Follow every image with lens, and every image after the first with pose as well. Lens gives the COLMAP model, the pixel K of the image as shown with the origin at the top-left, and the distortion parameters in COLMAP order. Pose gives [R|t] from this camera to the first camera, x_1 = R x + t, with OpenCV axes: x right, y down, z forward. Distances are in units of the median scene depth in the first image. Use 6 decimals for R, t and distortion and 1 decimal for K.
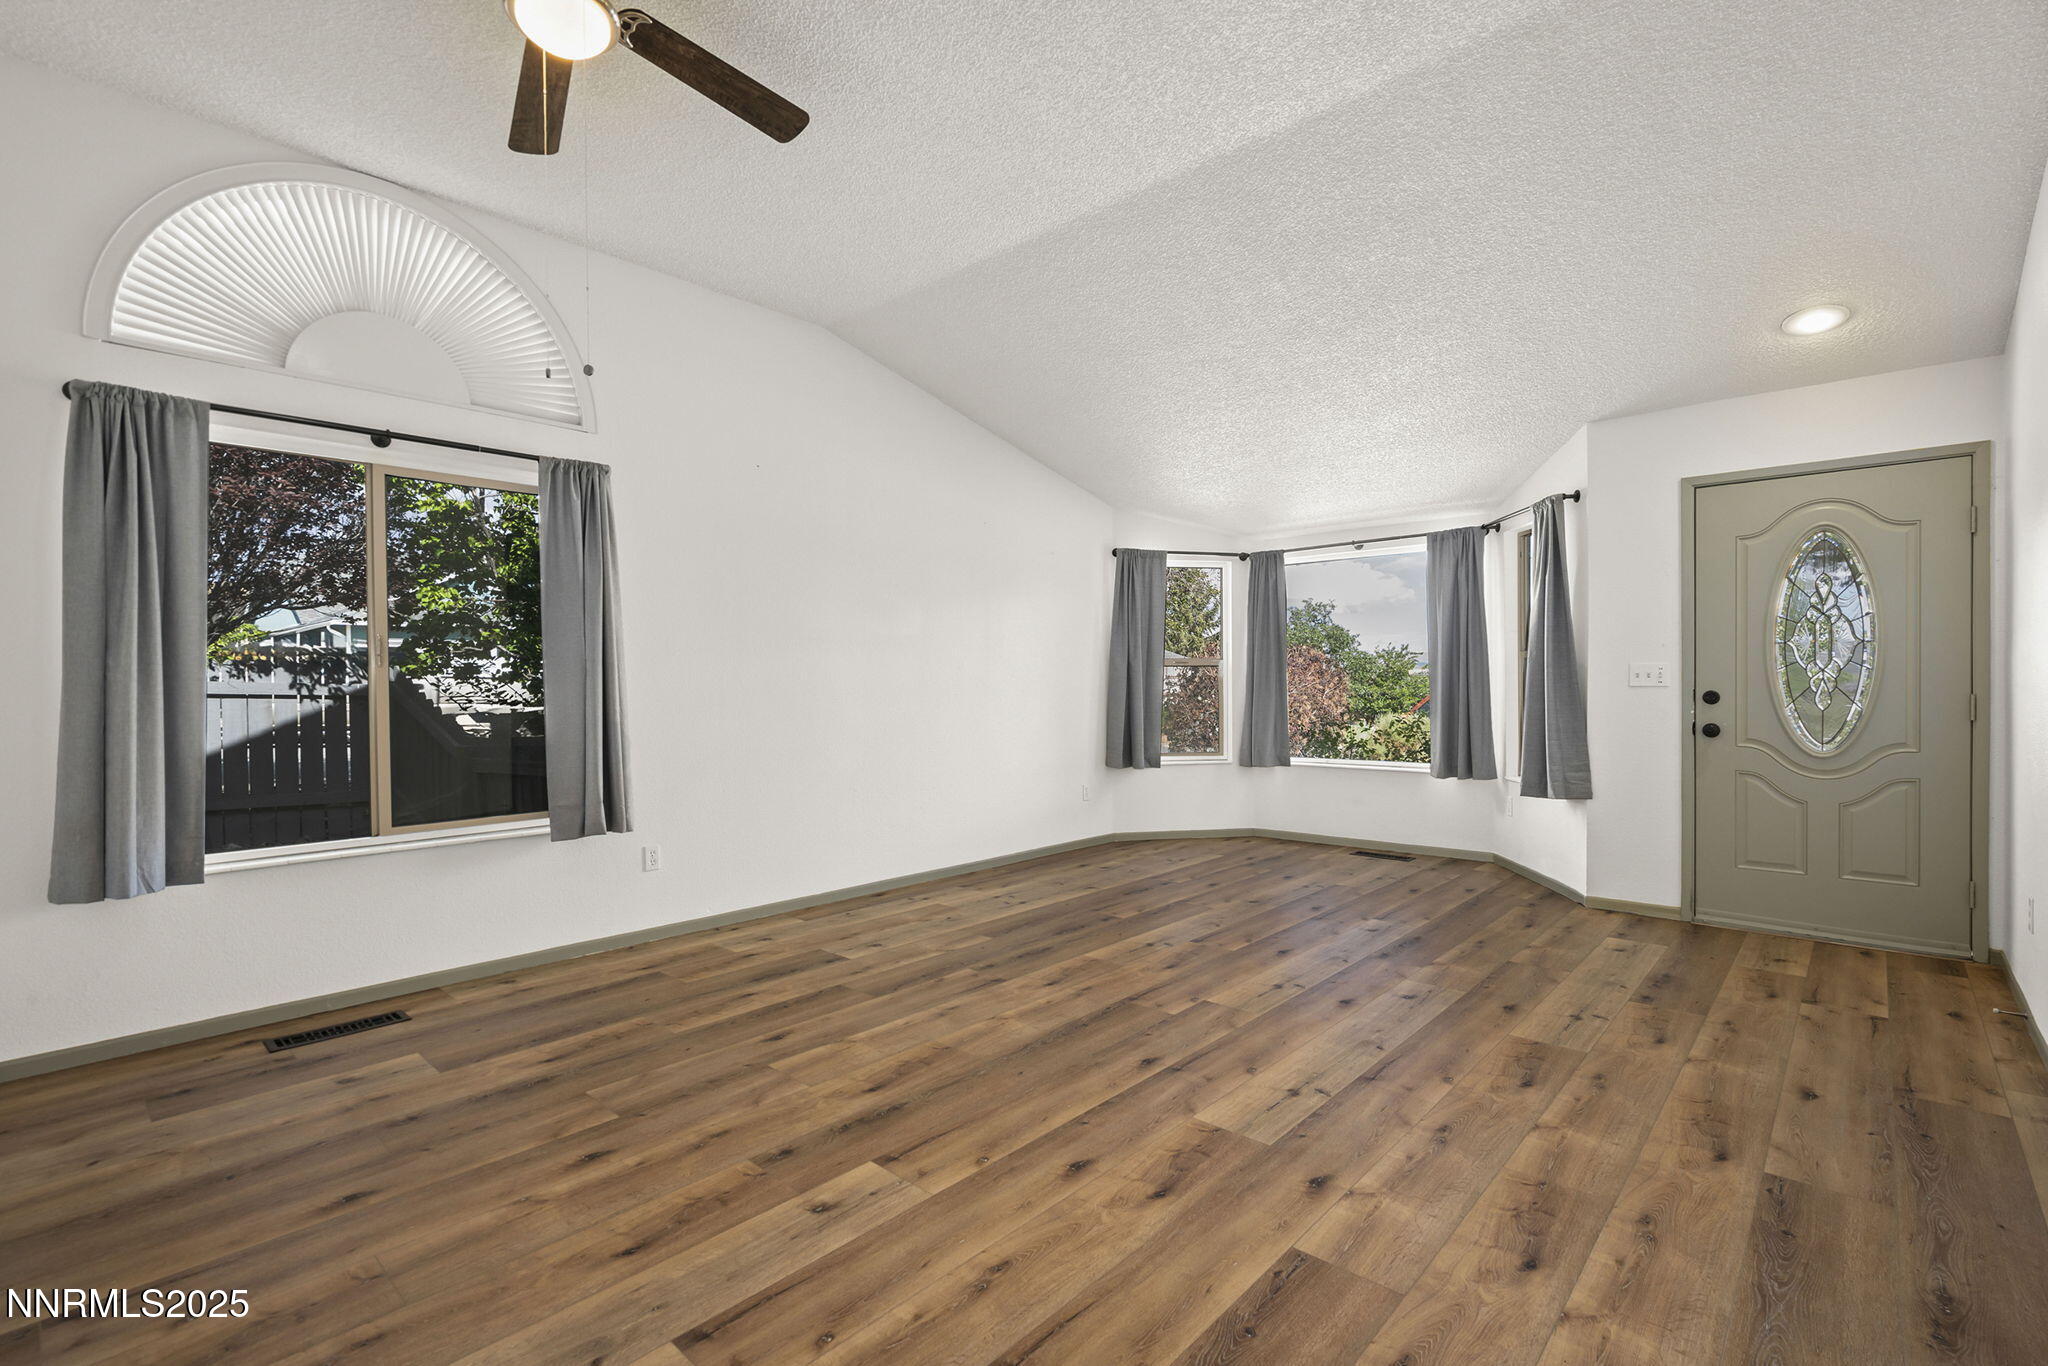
lens RADIAL K [[939.3, 0, 1012.1], [0, 939.3, 697.5], [0, 0, 1]] dist [-0.005791, 0.001091]
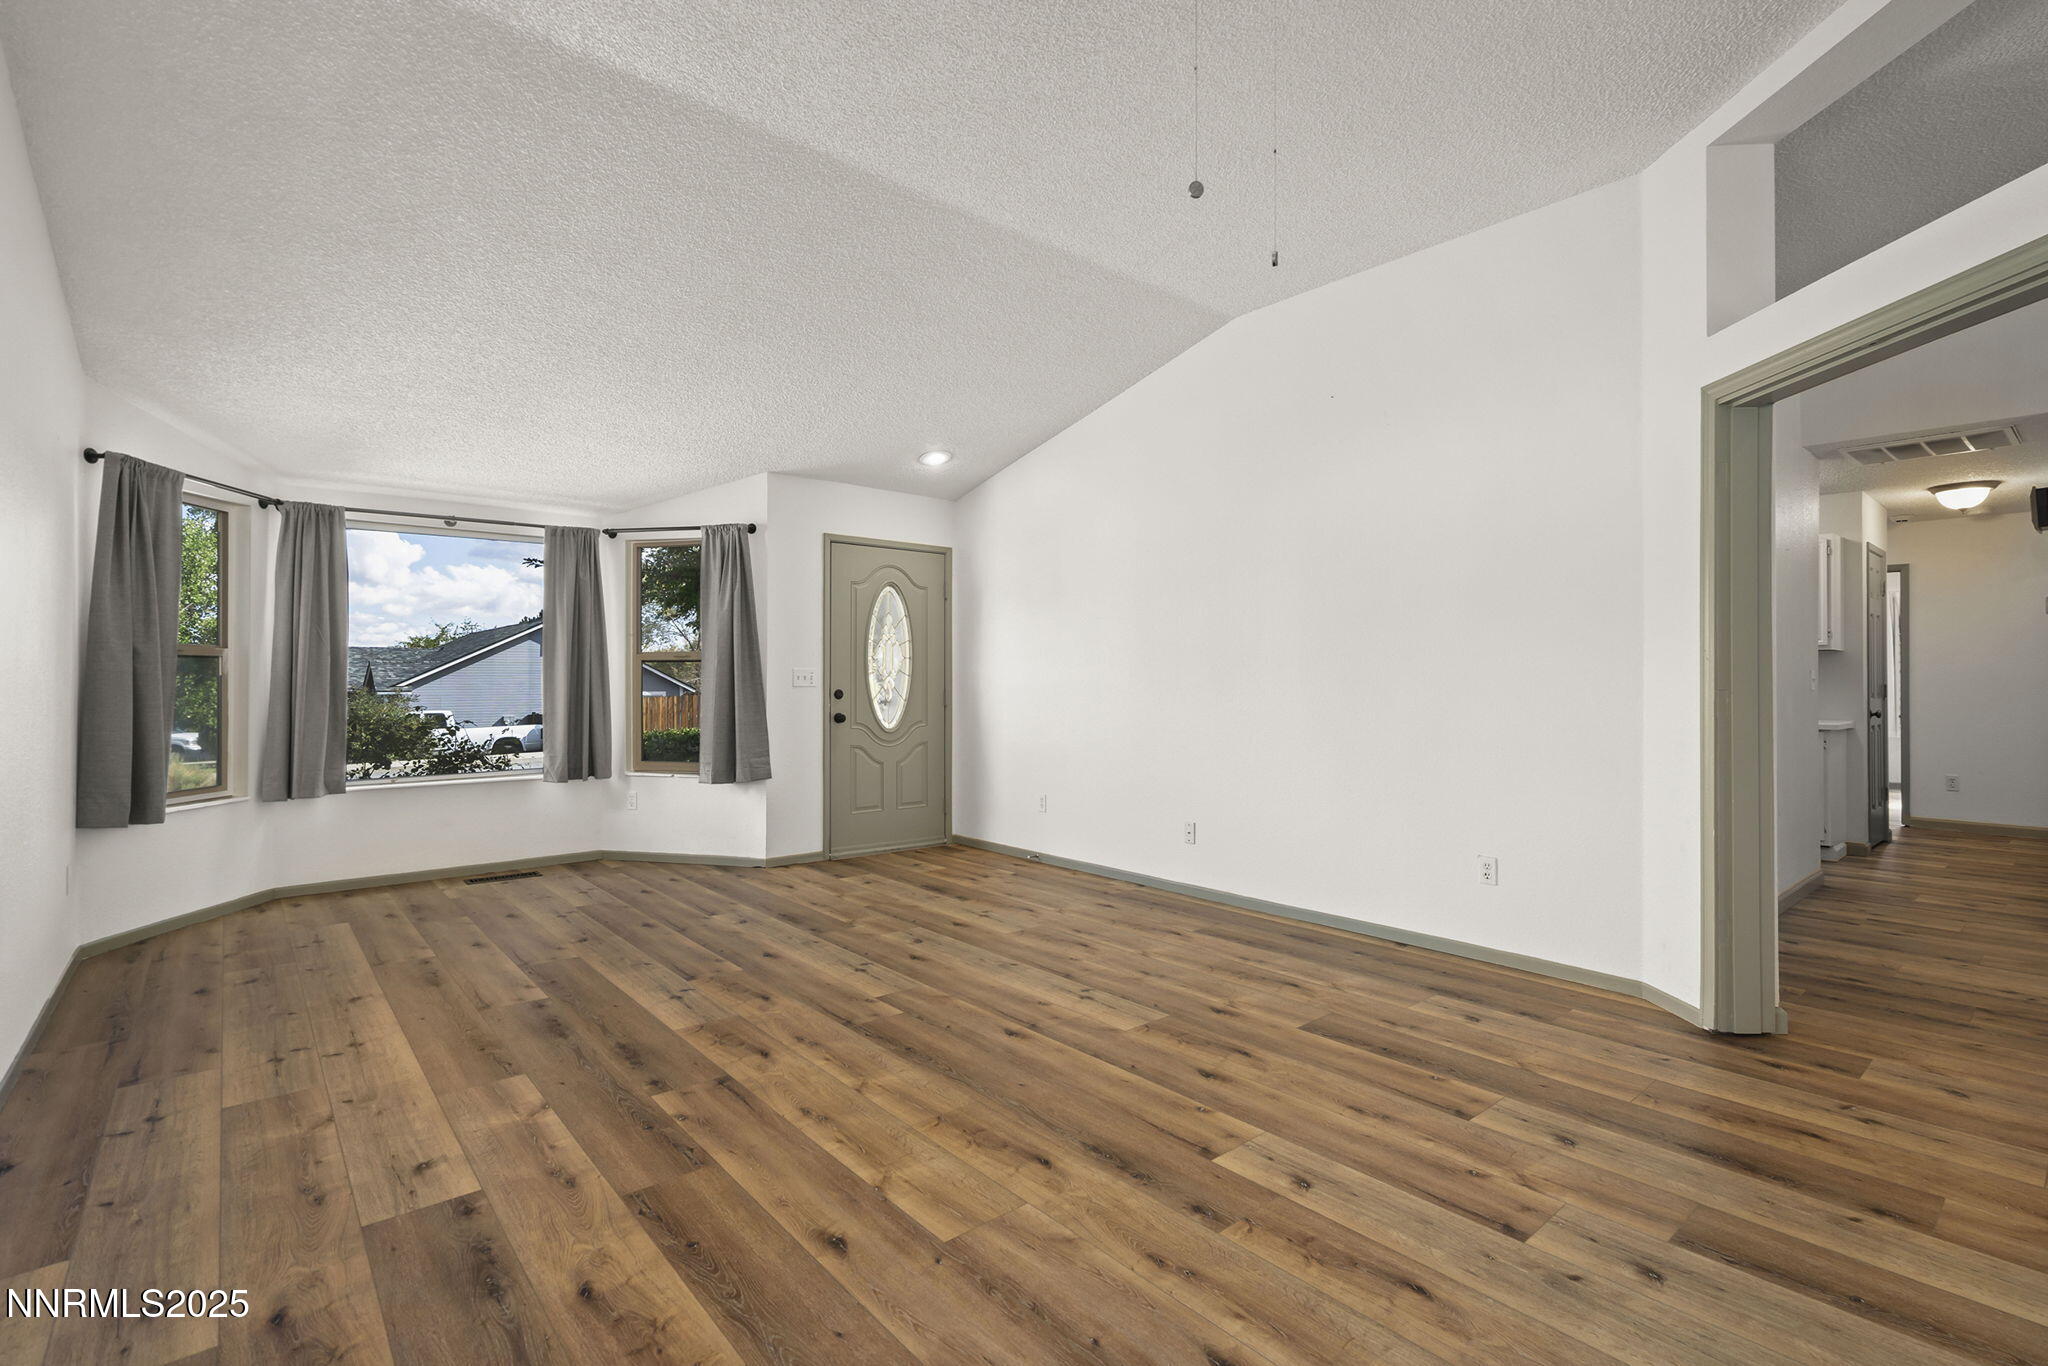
lens RADIAL K [[939.3, 0, 1033.8], [0, 939.3, 679.6], [0, 0, 1]] dist [-0.005791, 0.001091]
pose [[0.106918, 0.008582, 0.994231, -0.837959], [0.012718, 0.999869, -0.009999, -0.006287], [-0.994187, 0.013714, 0.106795, 0.772557]]
